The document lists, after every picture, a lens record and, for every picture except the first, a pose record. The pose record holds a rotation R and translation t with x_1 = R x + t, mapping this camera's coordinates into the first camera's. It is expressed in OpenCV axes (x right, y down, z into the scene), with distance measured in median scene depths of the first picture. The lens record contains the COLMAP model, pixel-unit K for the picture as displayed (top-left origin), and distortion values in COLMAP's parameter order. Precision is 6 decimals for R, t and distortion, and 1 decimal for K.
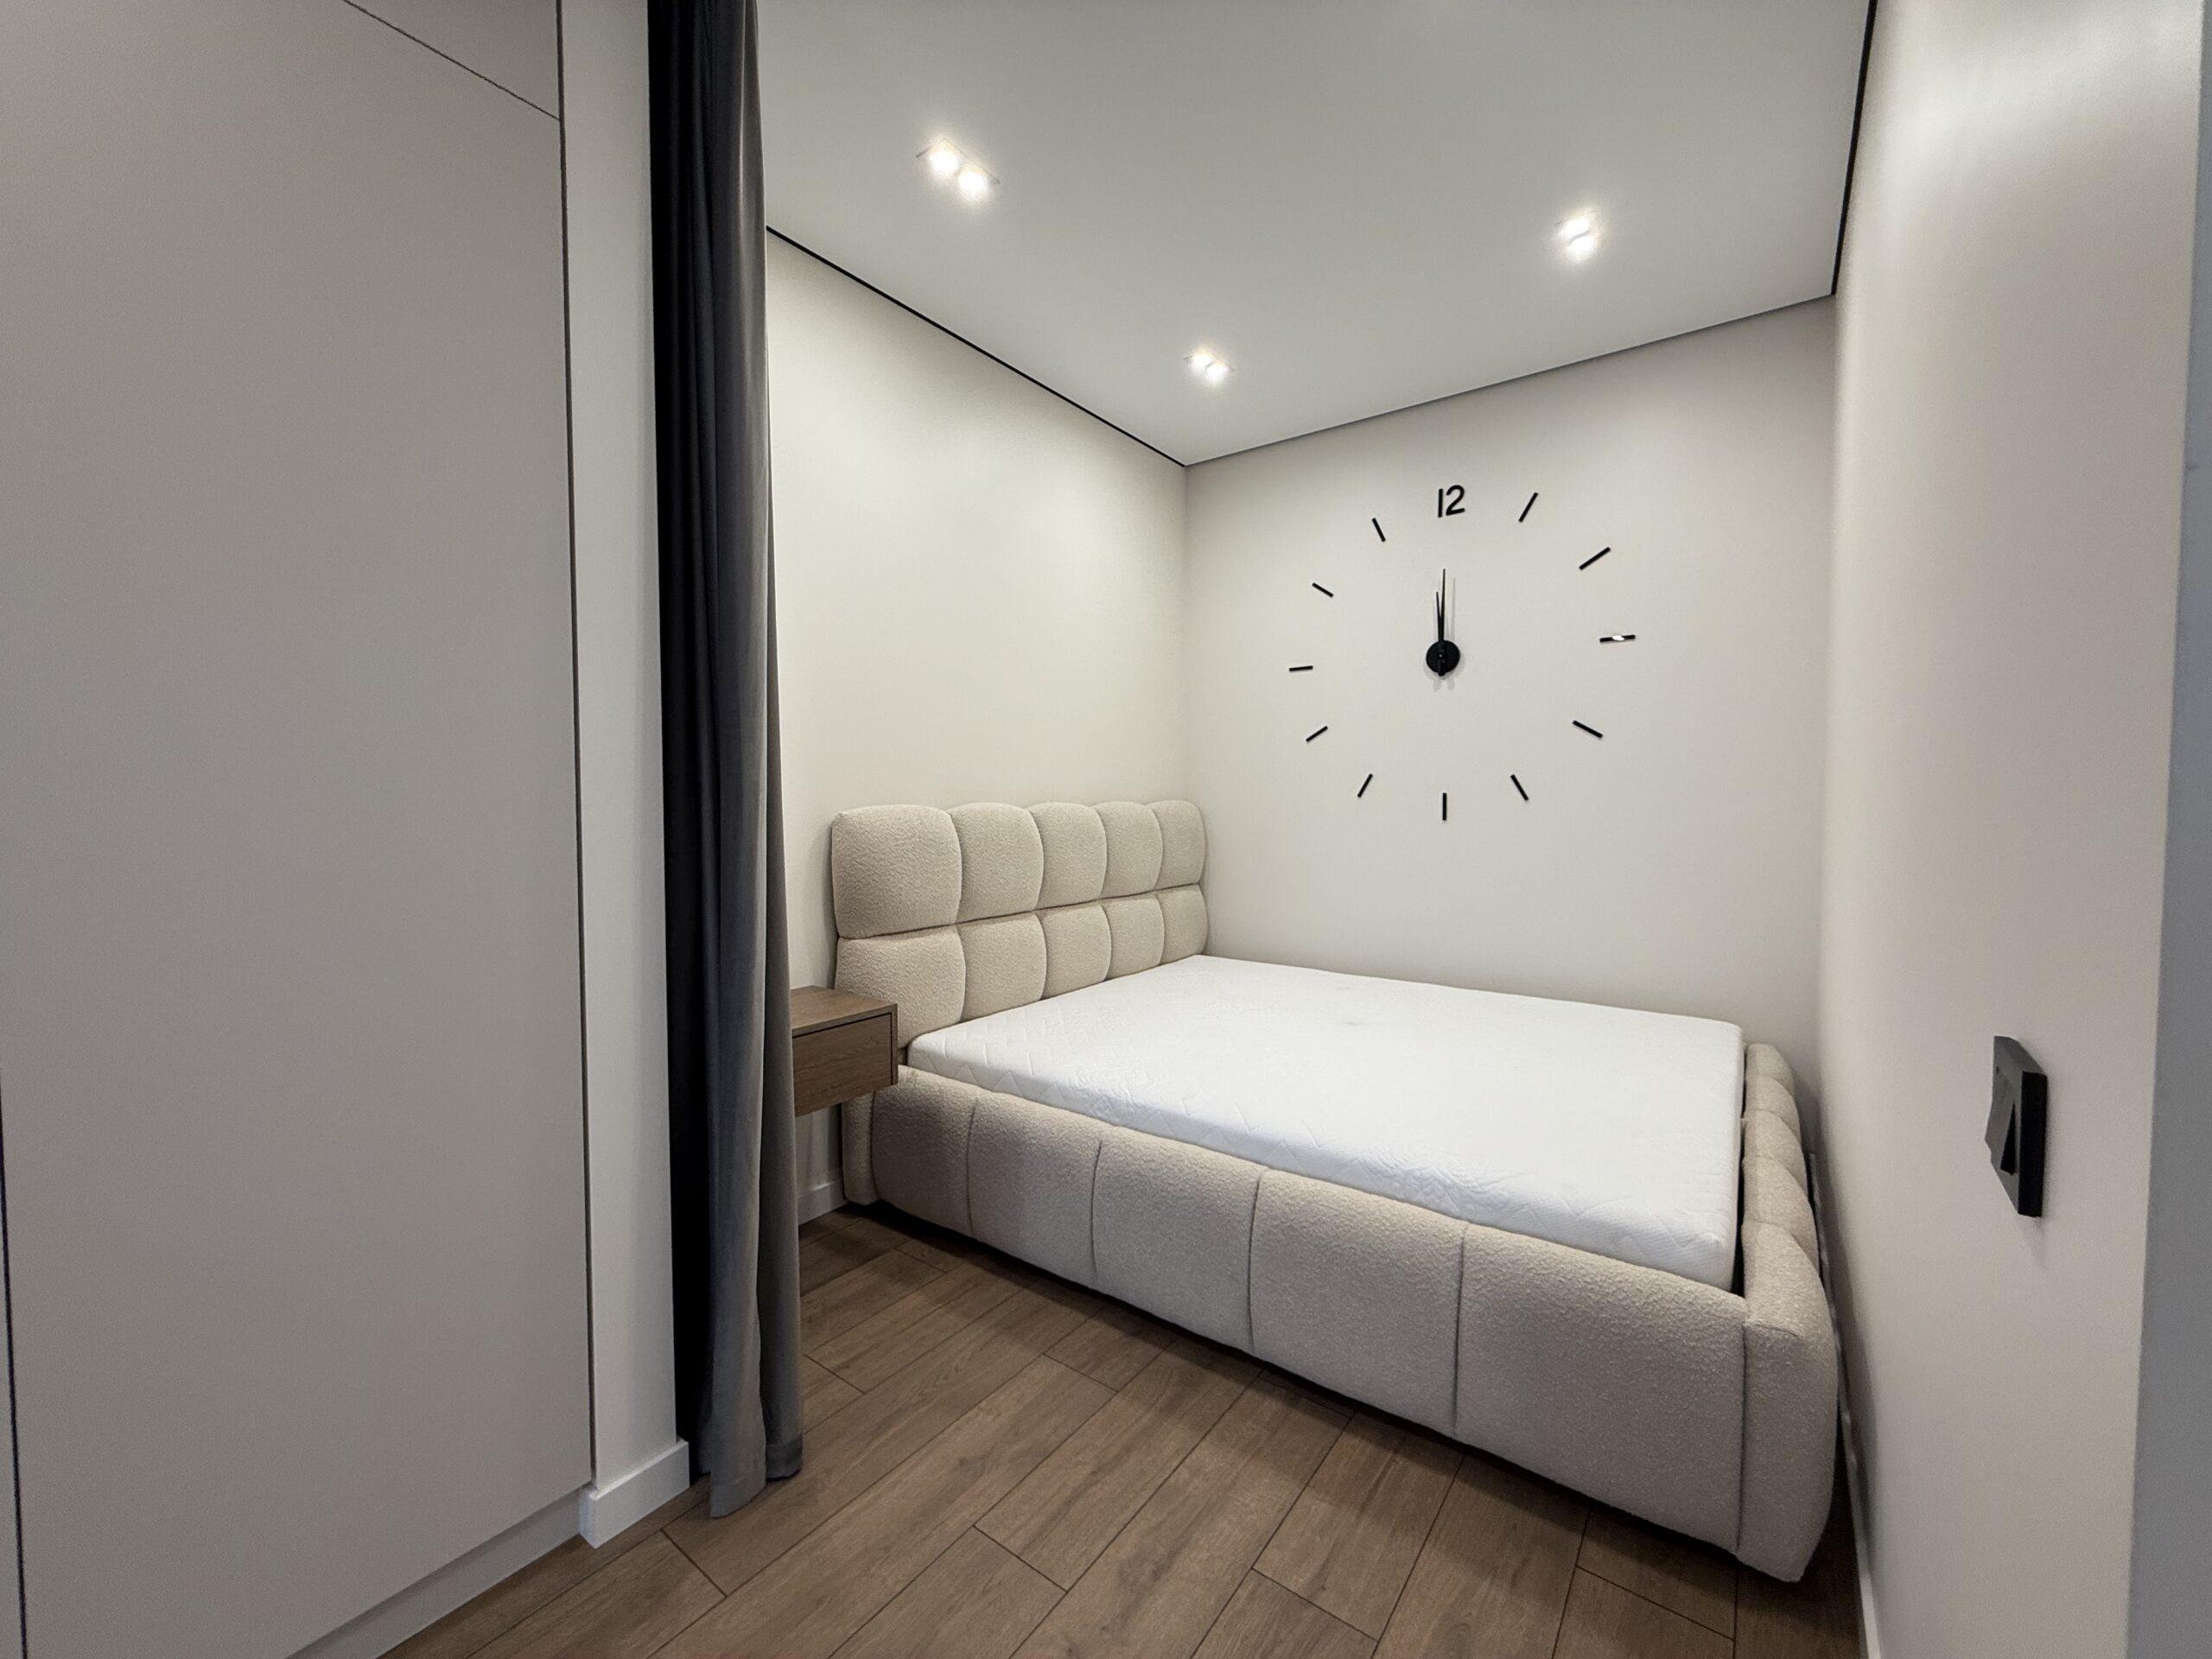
lens RADIAL K [[880.8, 0, 1098.2], [0, 880.8, 829.1], [0, 0, 1]] dist [-0.000478, -0.000127]
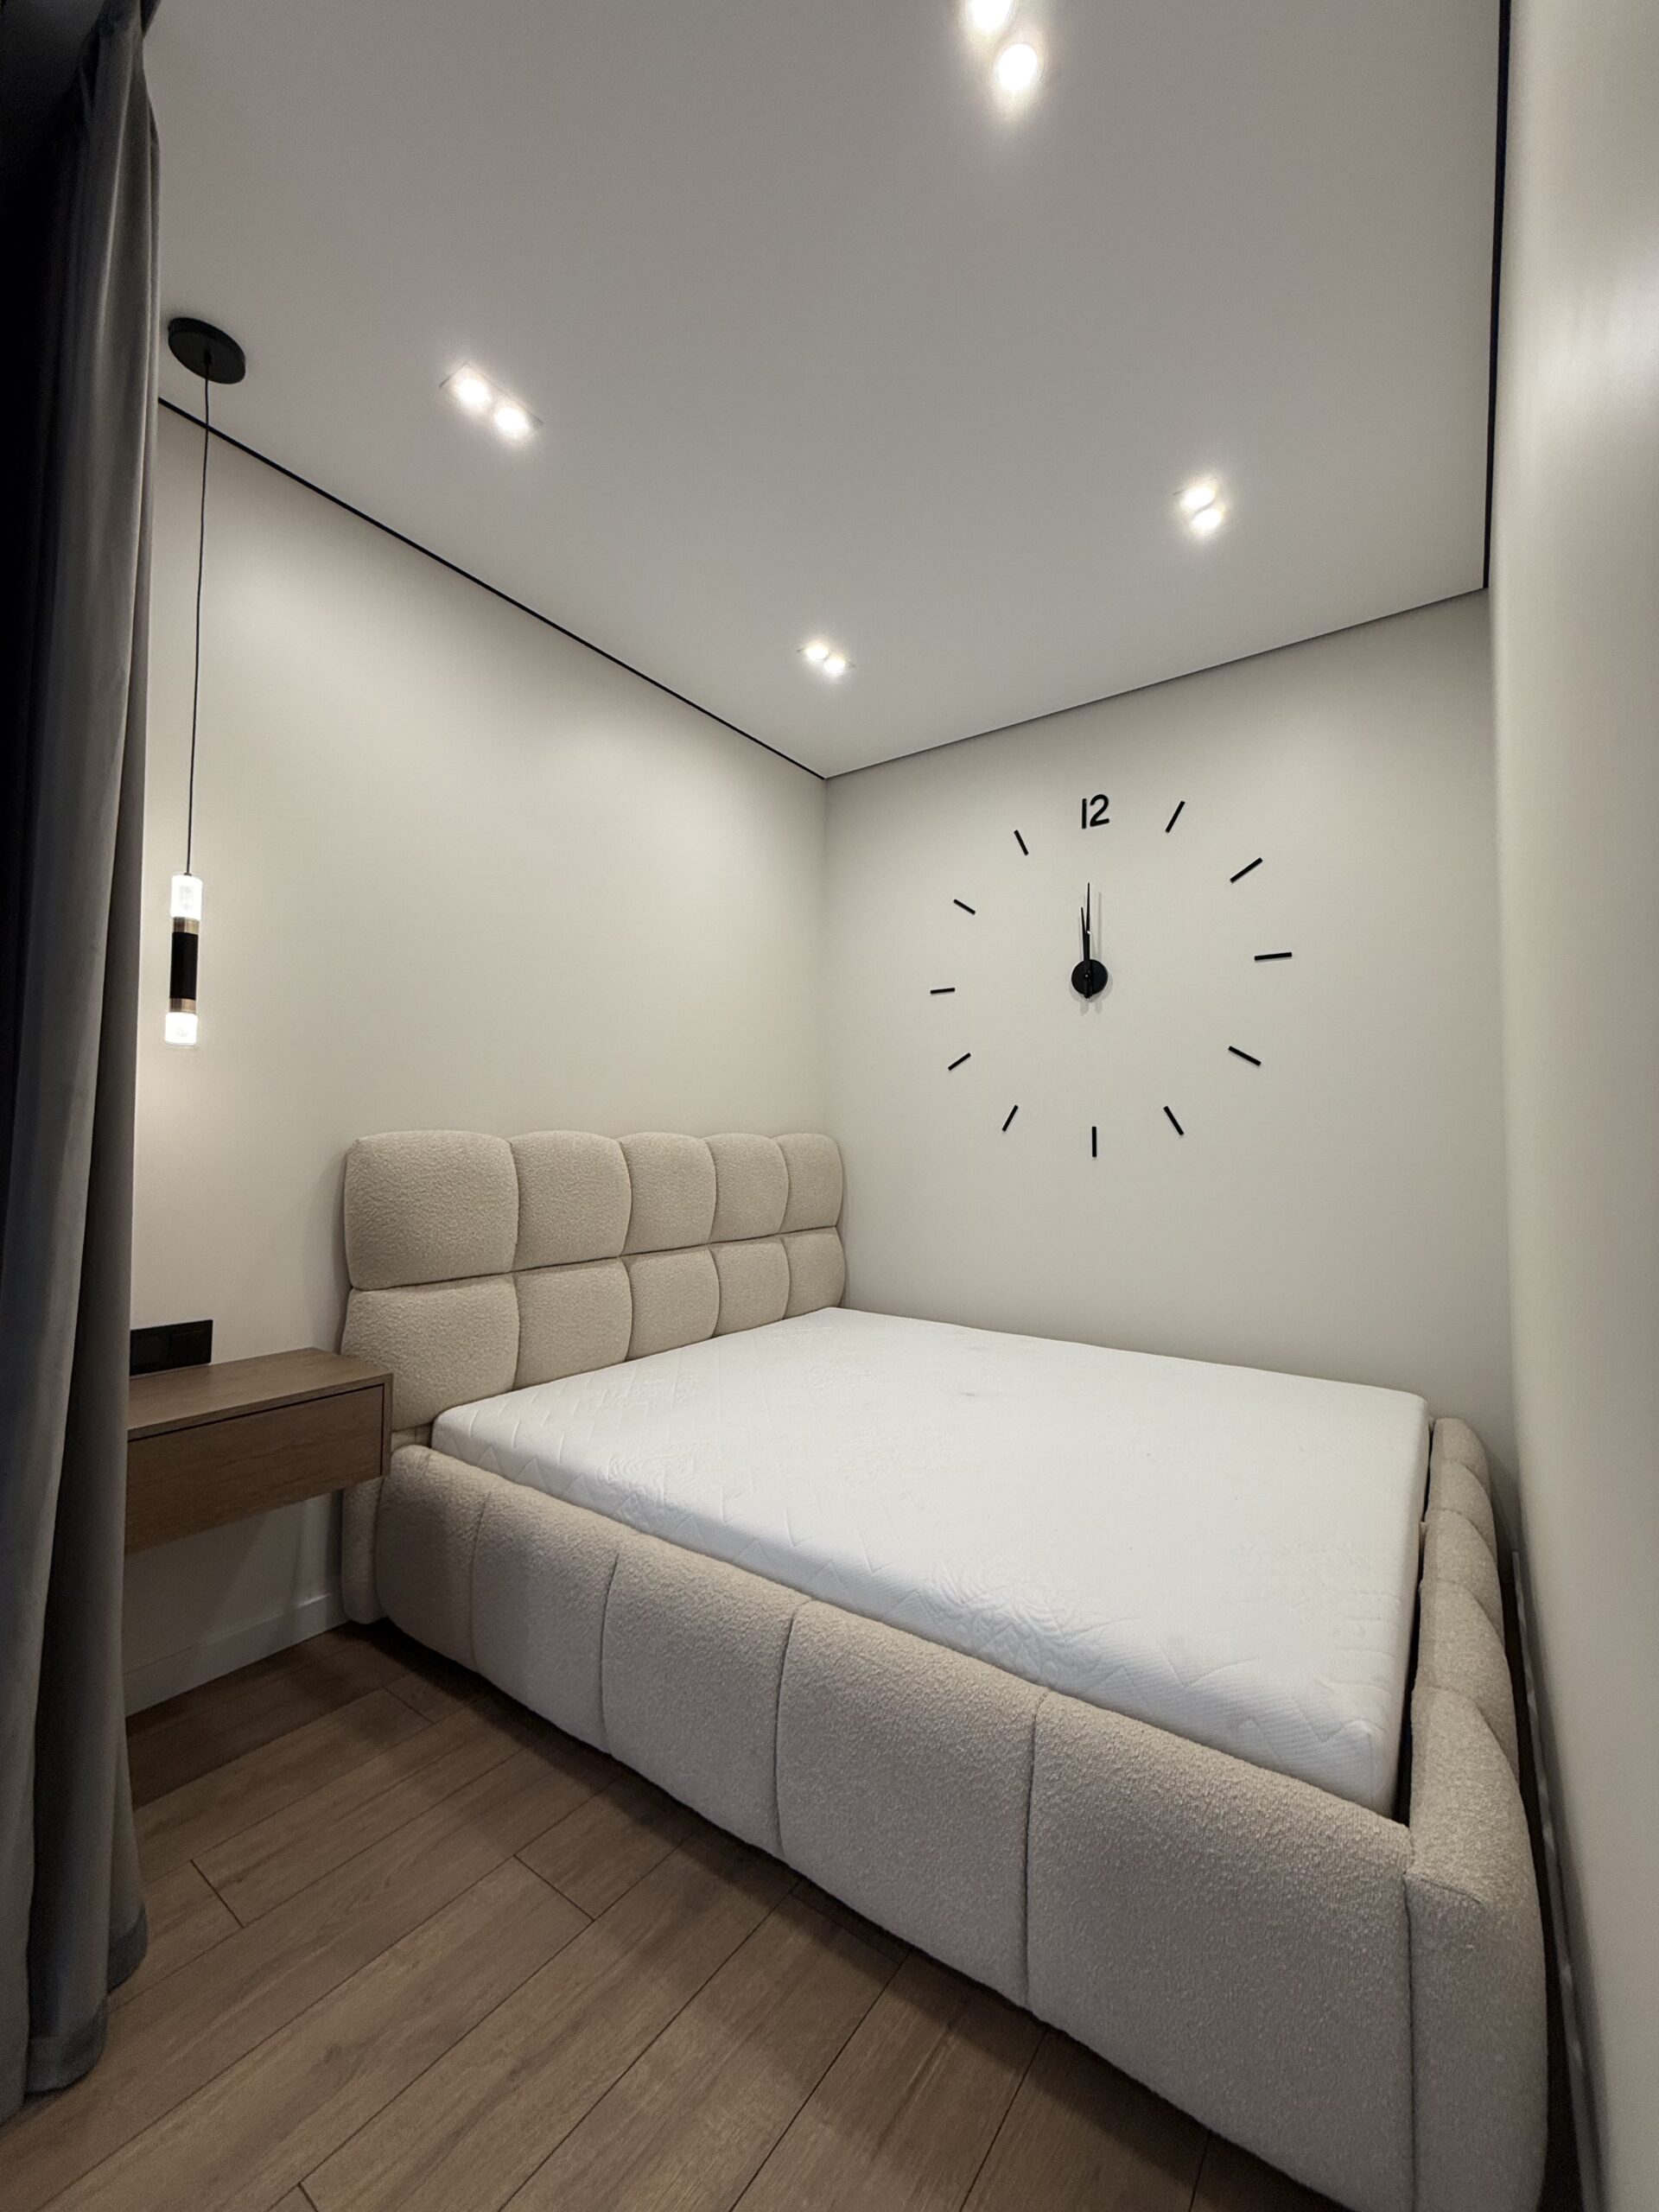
lens RADIAL K [[880.8, 0, 829.4], [0, 880.8, 1099.2], [0, 0, 1]] dist [-0.000478, -0.000127]
pose [[0.999700, 0.009943, 0.022362, 0.192995], [-0.008064, 0.996551, -0.082584, 0.014215], [-0.023106, 0.082379, 0.996333, 0.202915]]
